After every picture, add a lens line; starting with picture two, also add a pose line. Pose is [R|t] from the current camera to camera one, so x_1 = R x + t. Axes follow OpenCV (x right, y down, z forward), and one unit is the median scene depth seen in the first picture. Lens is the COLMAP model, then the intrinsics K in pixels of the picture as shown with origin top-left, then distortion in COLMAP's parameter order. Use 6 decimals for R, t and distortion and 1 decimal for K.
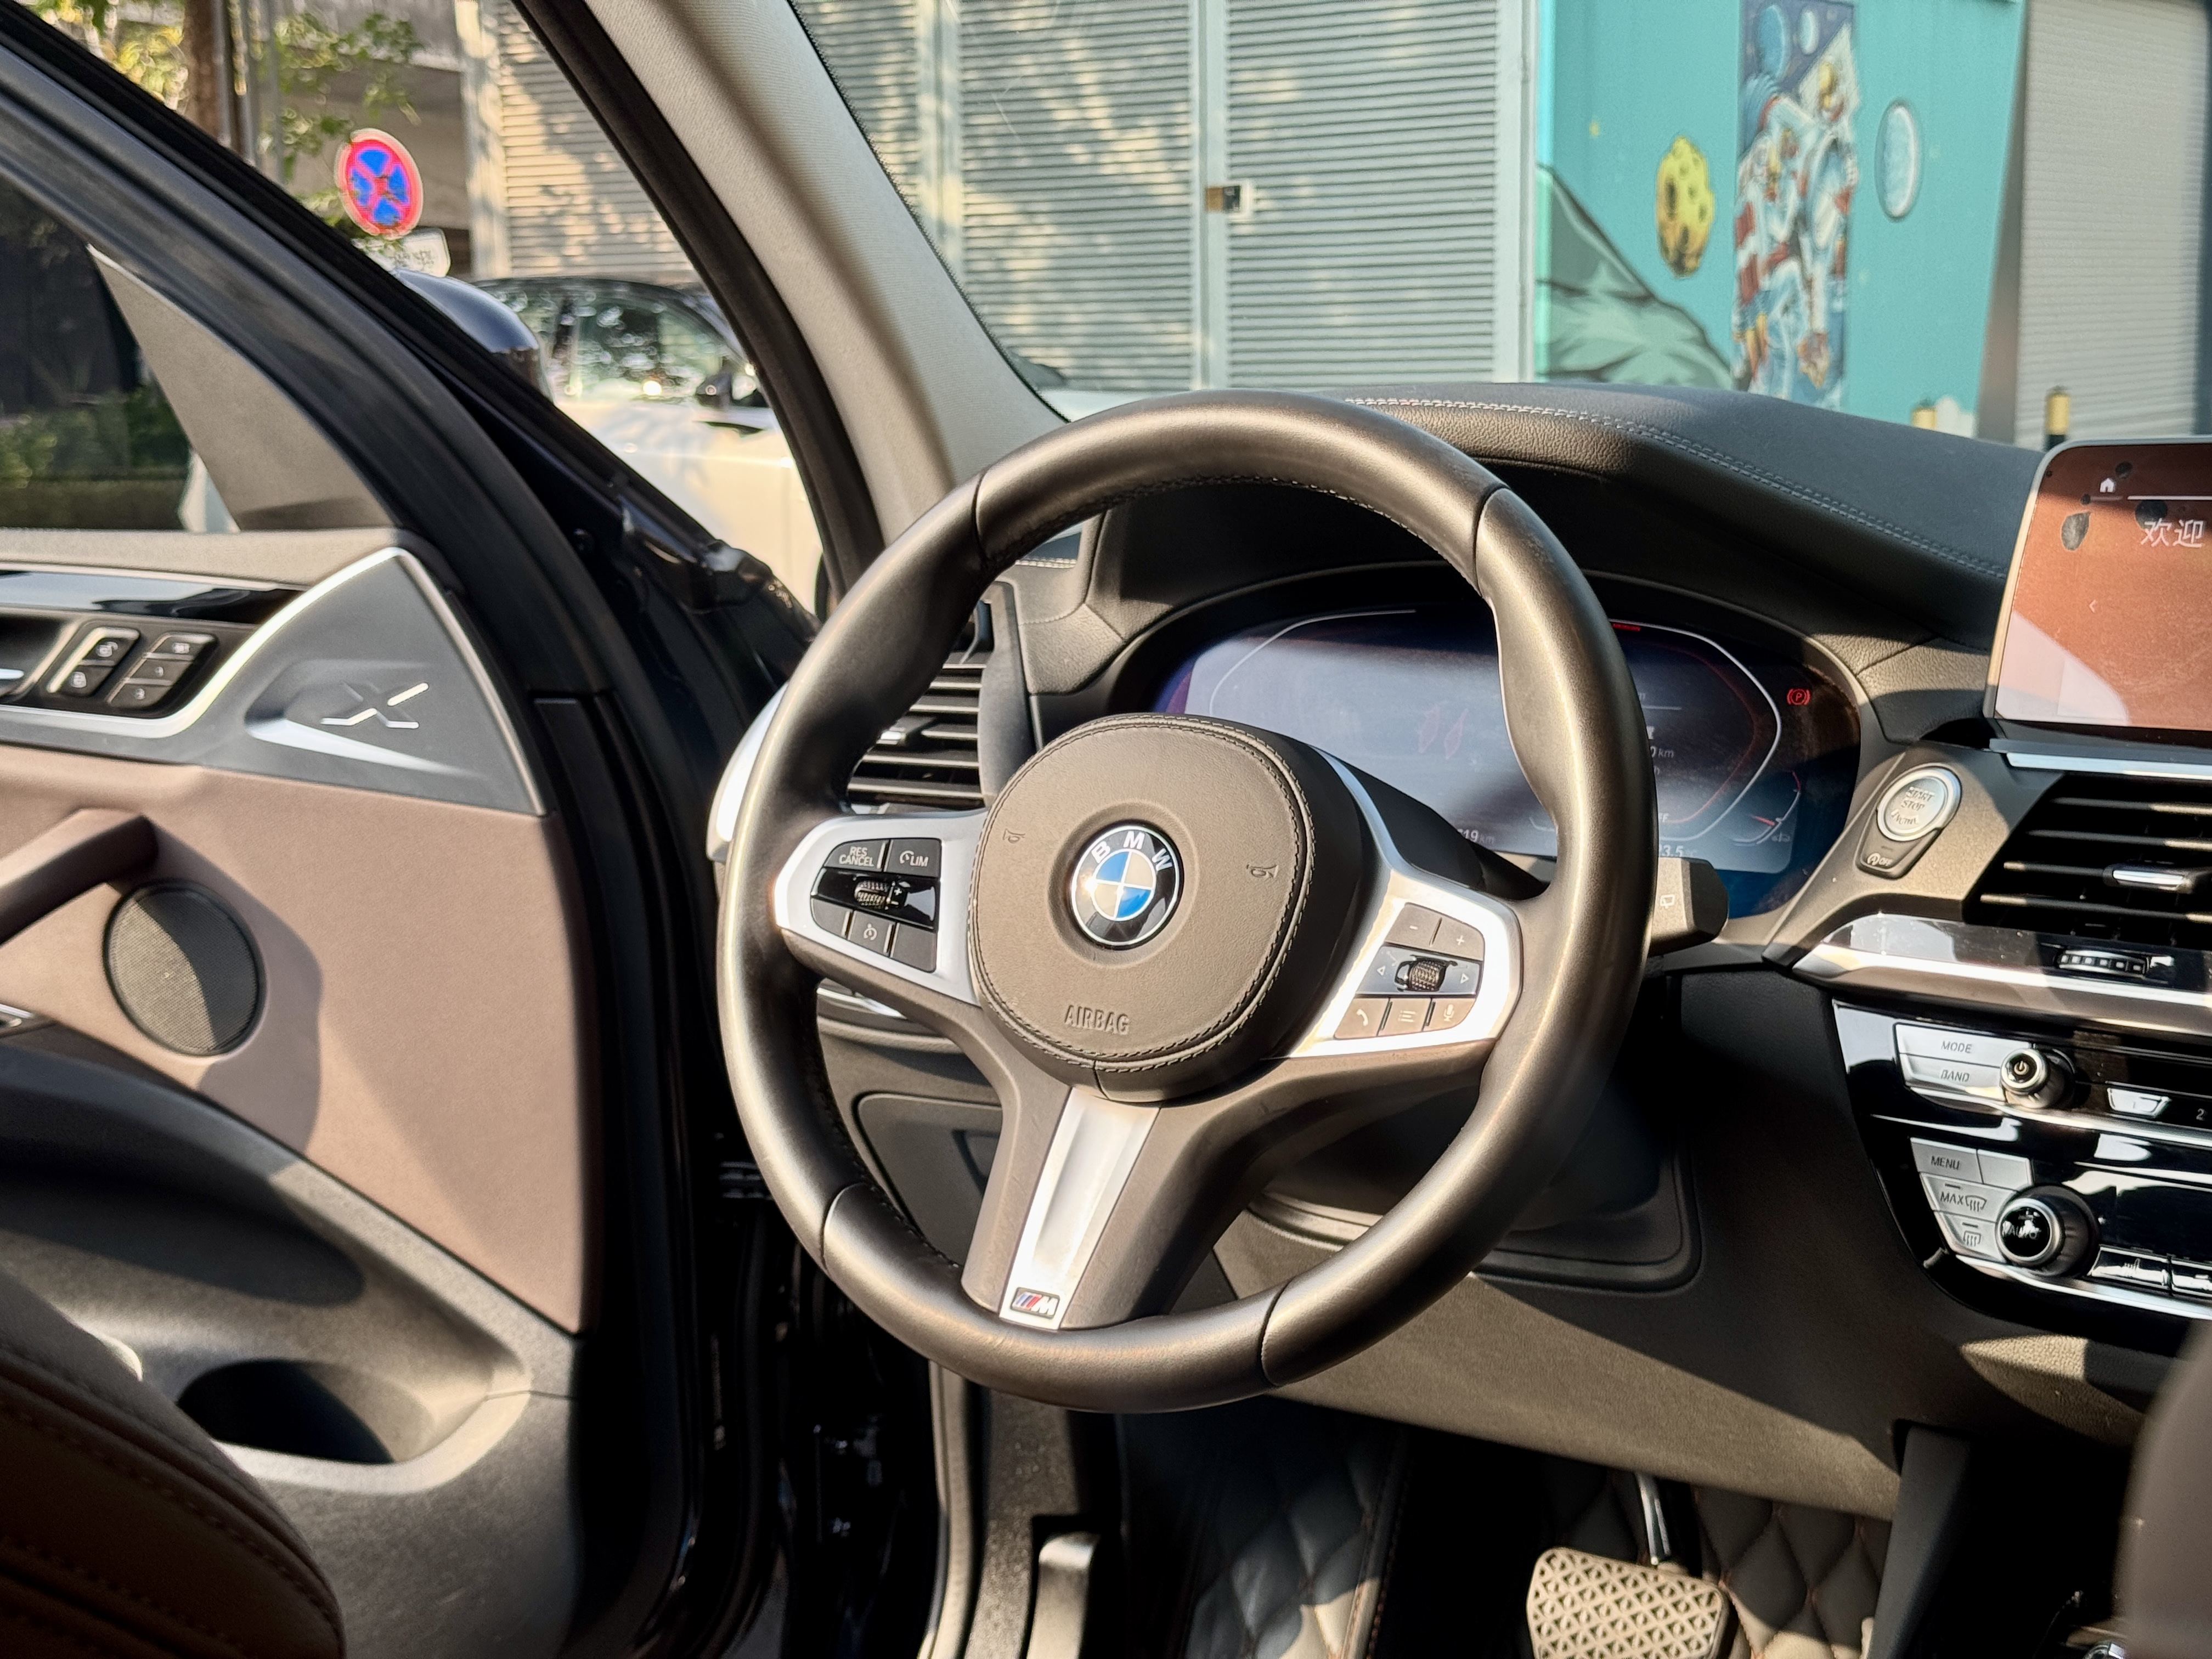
lens RADIAL K [[3106.1, 0, 1103.2], [0, 3106.1, 799.1], [0, 0, 1]] dist [0.149318, -0.026969]
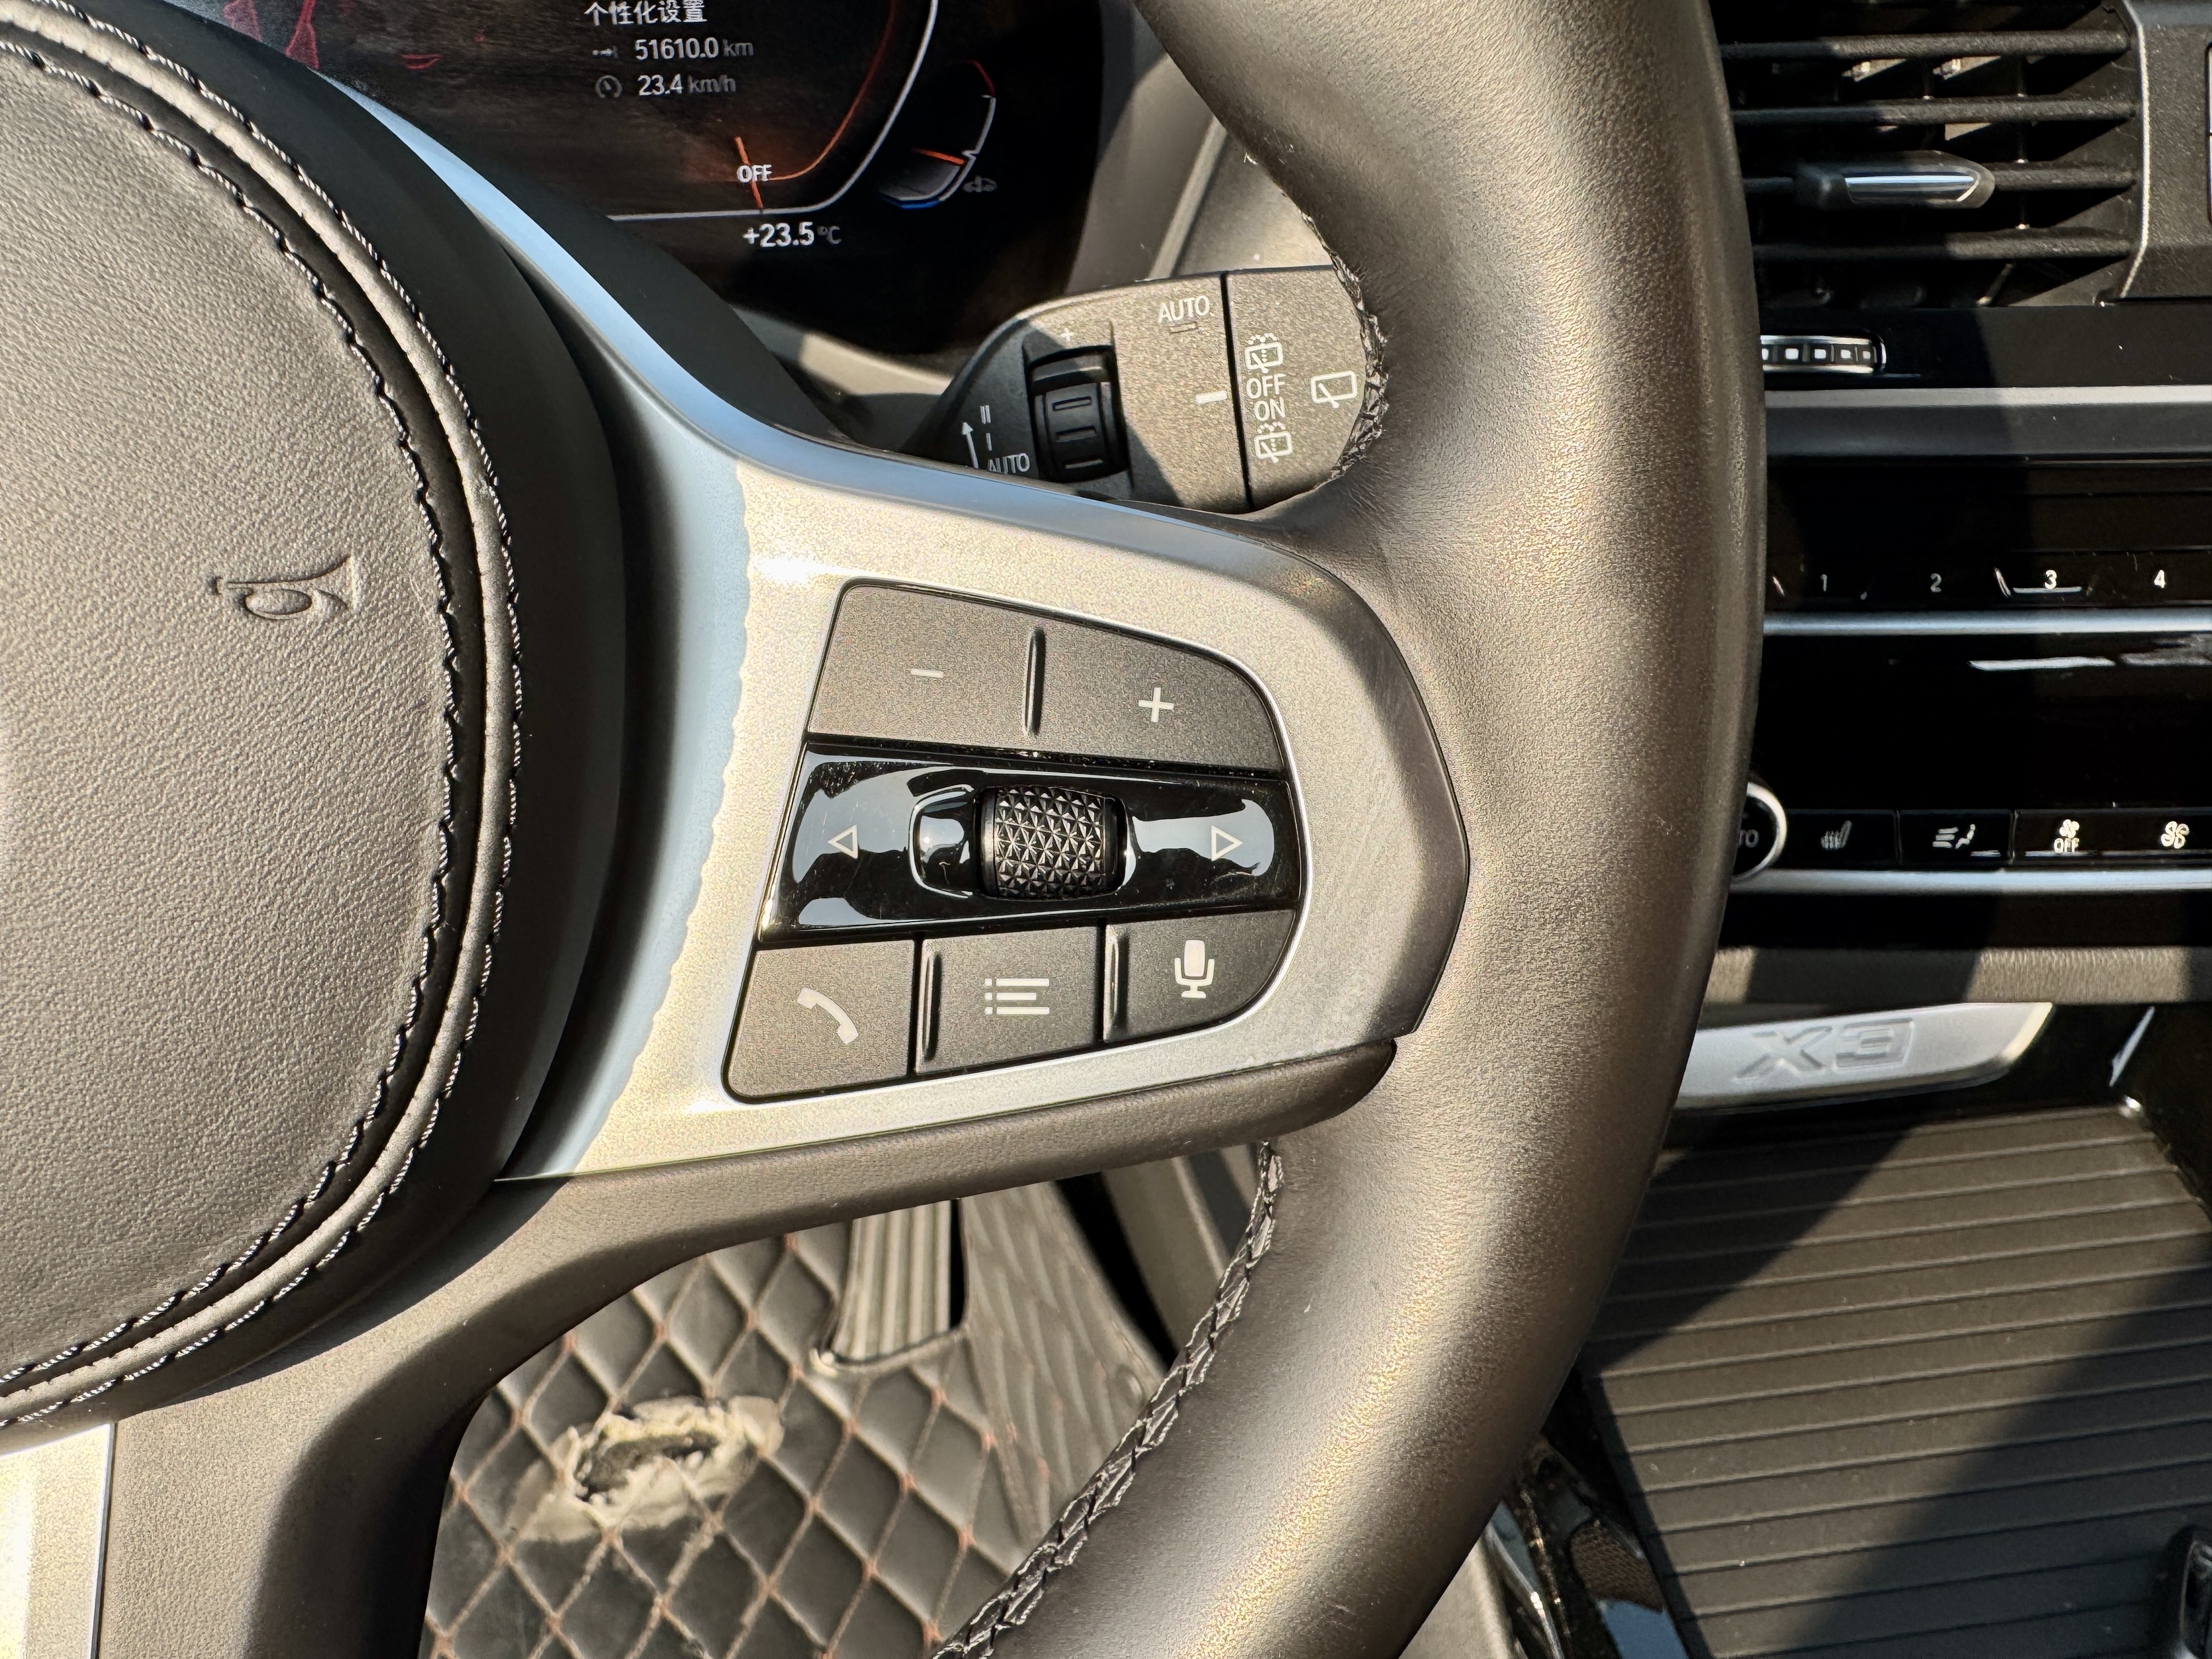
lens RADIAL K [[1560.1, 0, 1003.3], [0, 1560.1, 819.6], [0, 0, 1]] dist [-0.005878, -0.000291]
pose [[0.769002, -0.337954, 0.542607, 0.019798], [0.092845, 0.898871, 0.428265, -0.005796], [-0.632468, -0.278958, 0.722611, 0.750612]]
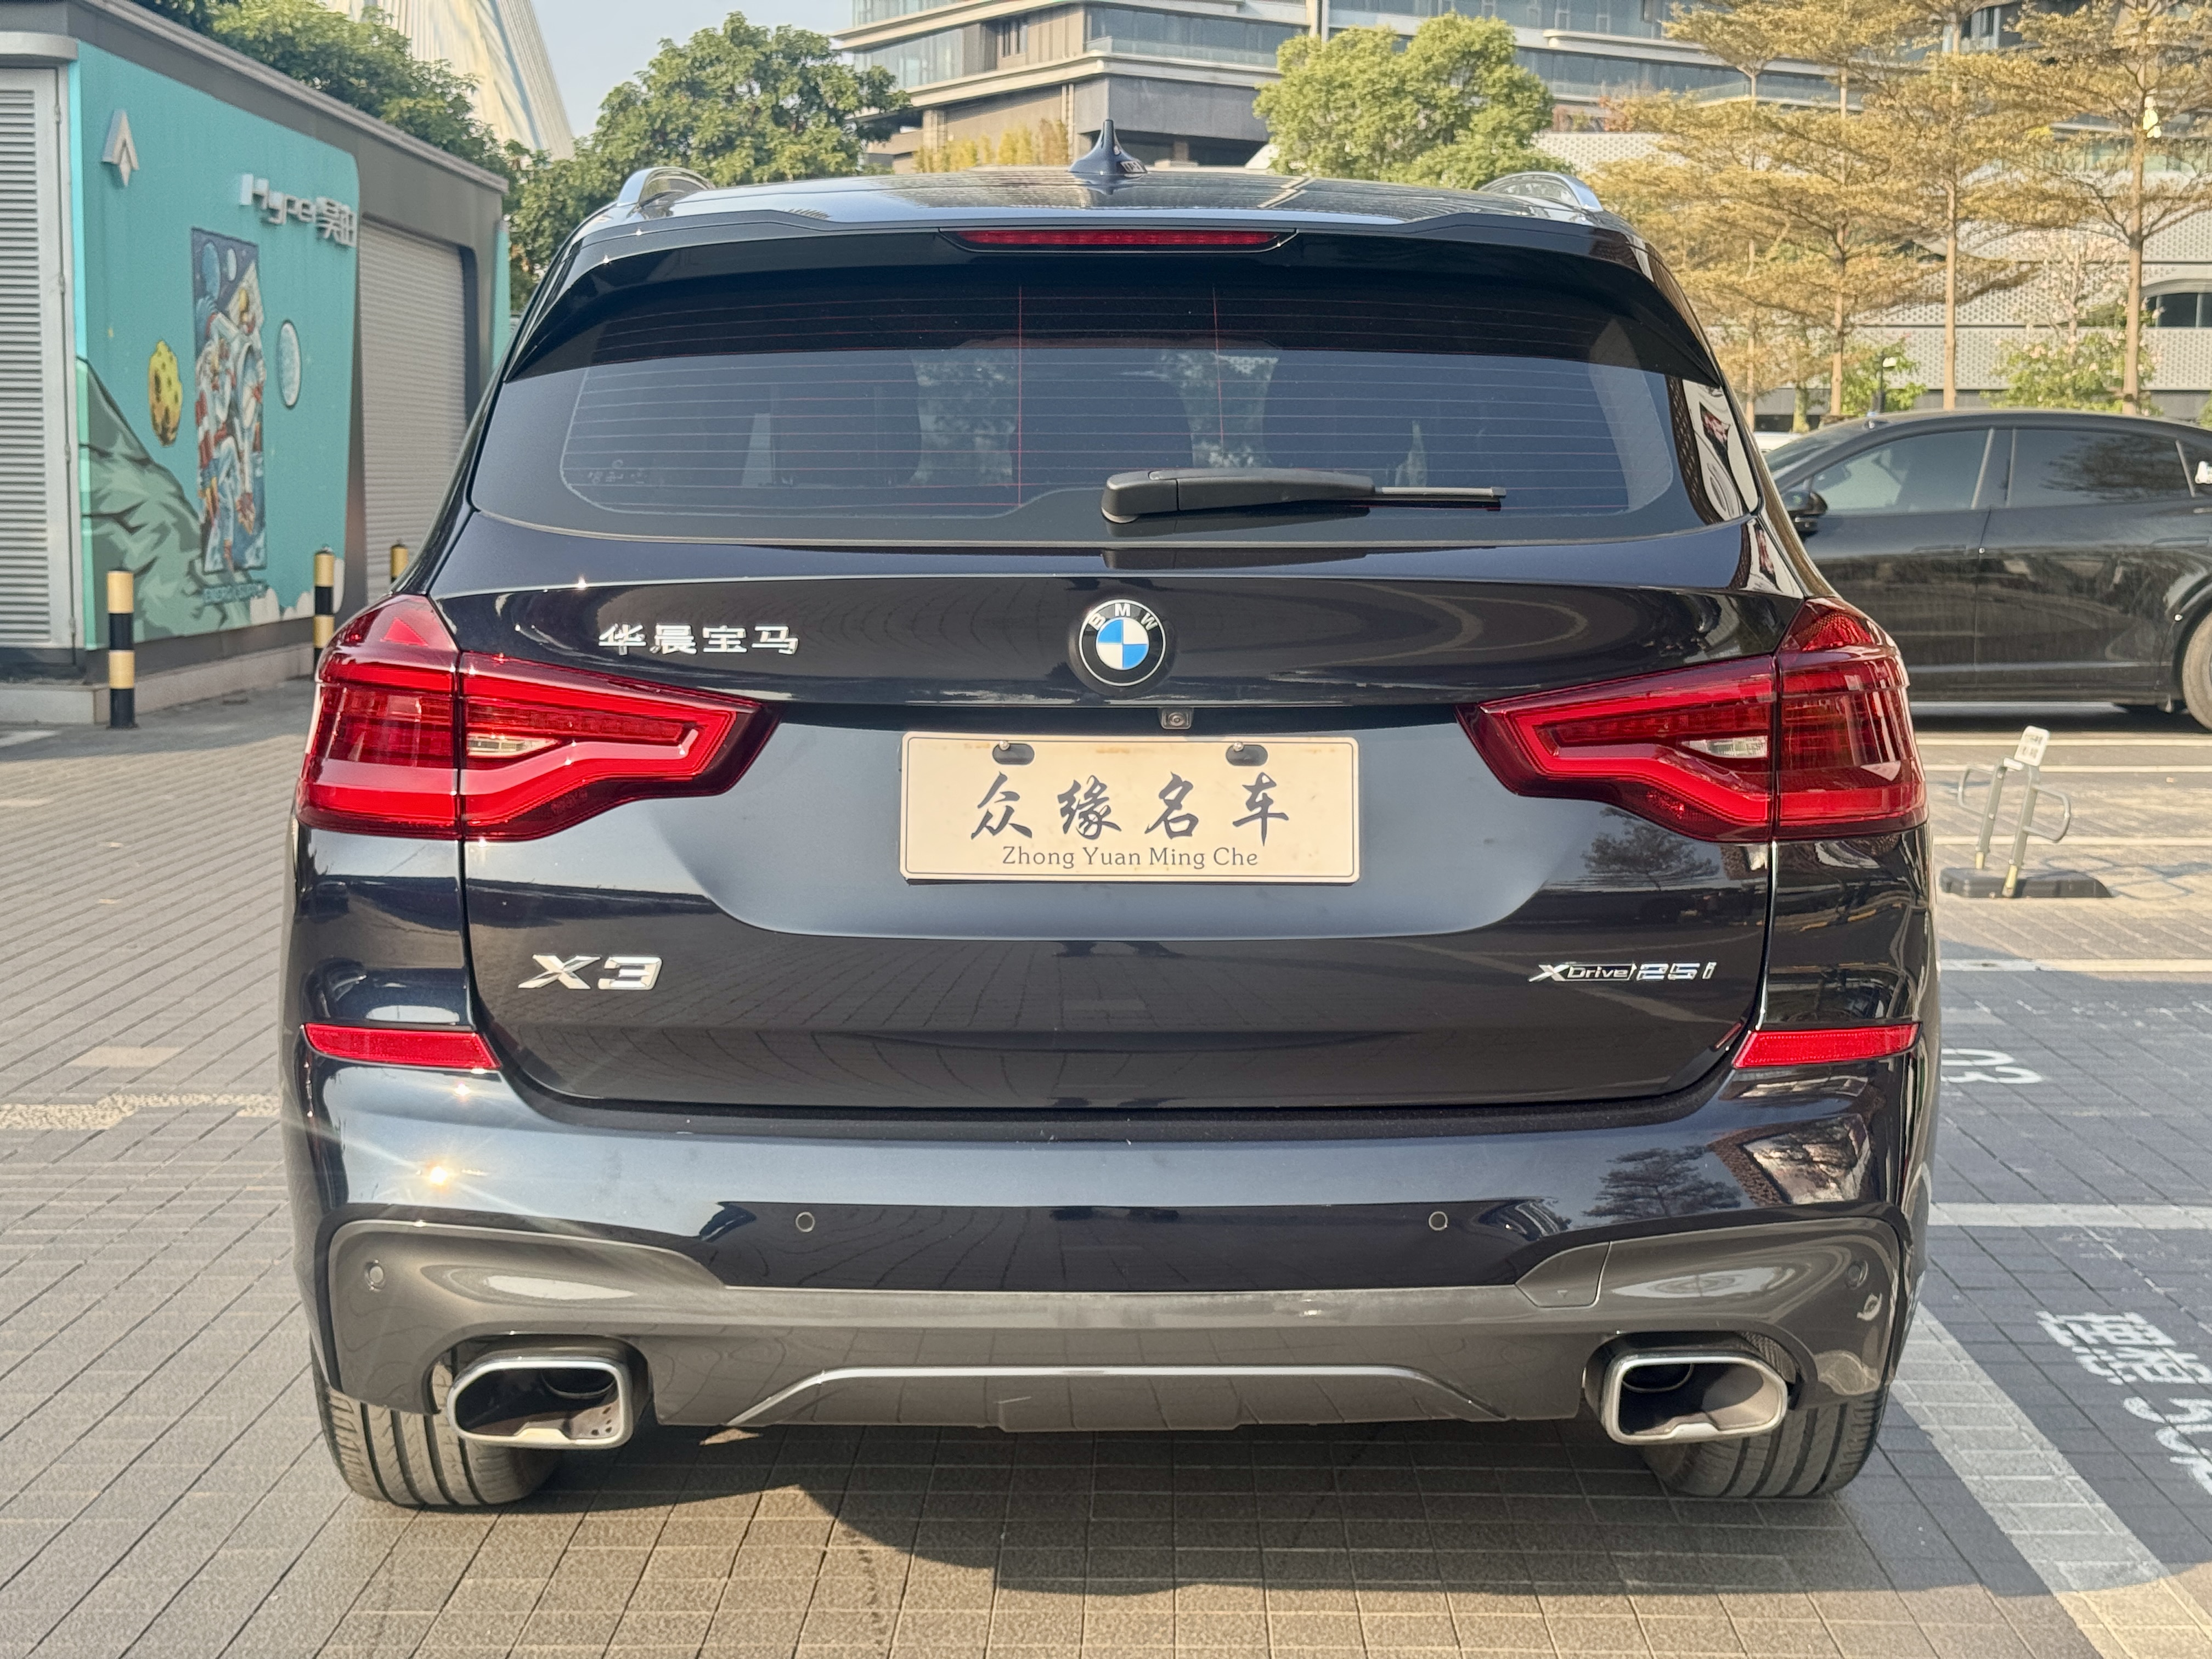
lens RADIAL K [[3059.0, 0, 1106.0], [0, 3059.0, 829.5], [0, 0, 1]] dist [0.189122, -0.451613]
pose [[0.833602, -0.033149, 0.551370, -2.198763], [0.055629, 0.998161, -0.024093, 0.481749], [-0.549557, 0.050756, 0.833913, -3.016377]]
